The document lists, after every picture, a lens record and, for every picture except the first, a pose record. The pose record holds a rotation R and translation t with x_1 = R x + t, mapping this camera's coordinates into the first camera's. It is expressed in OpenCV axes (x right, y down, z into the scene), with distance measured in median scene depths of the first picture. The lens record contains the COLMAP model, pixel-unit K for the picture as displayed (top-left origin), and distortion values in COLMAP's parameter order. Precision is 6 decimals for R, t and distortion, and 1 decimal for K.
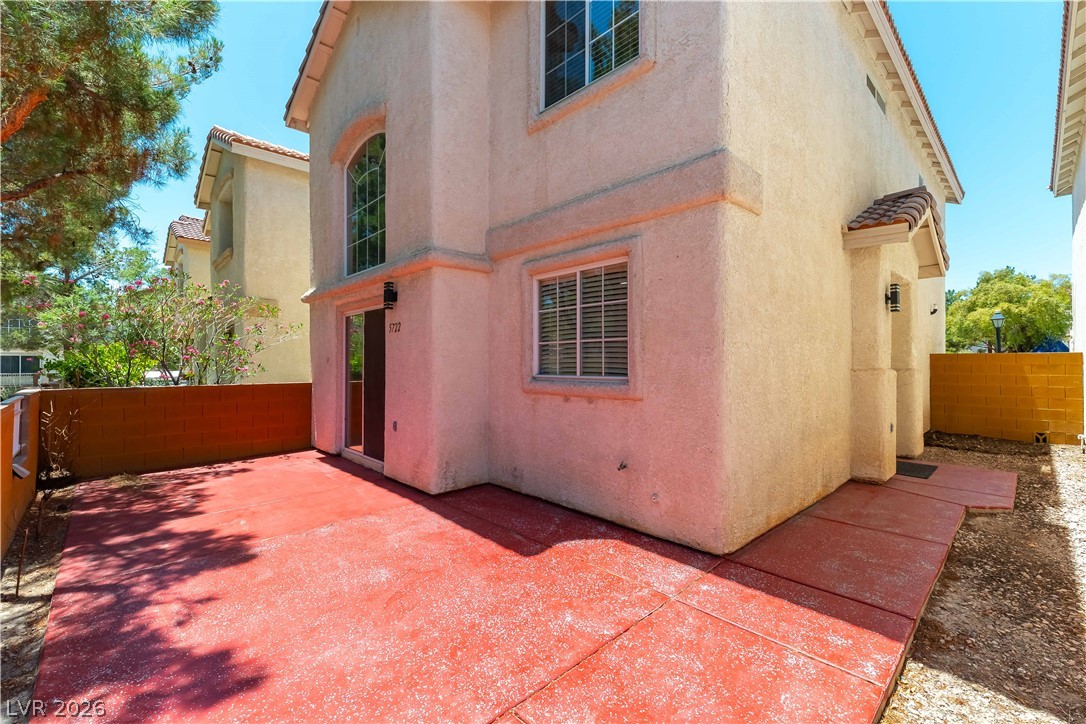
lens RADIAL K [[471.9, 0, 576.3], [0, 471.9, 361.2], [0, 0, 1]] dist [-0.002766, 0.000040]
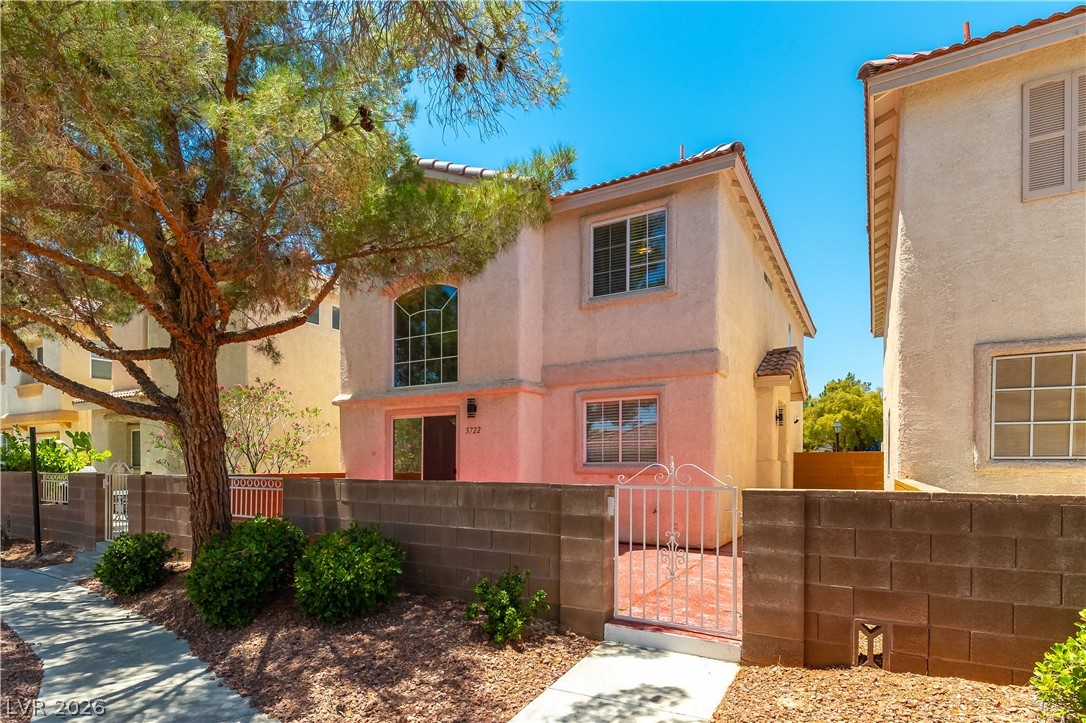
lens RADIAL K [[595.6, 0, 520.8], [0, 595.6, 469.0], [0, 0, 1]] dist [0.000182, -0.001504]
pose [[0.972913, -0.000041, 0.231170, -0.712034], [-0.002150, 0.999955, 0.009227, 0.030450], [-0.231160, -0.009474, 0.972870, -0.843757]]
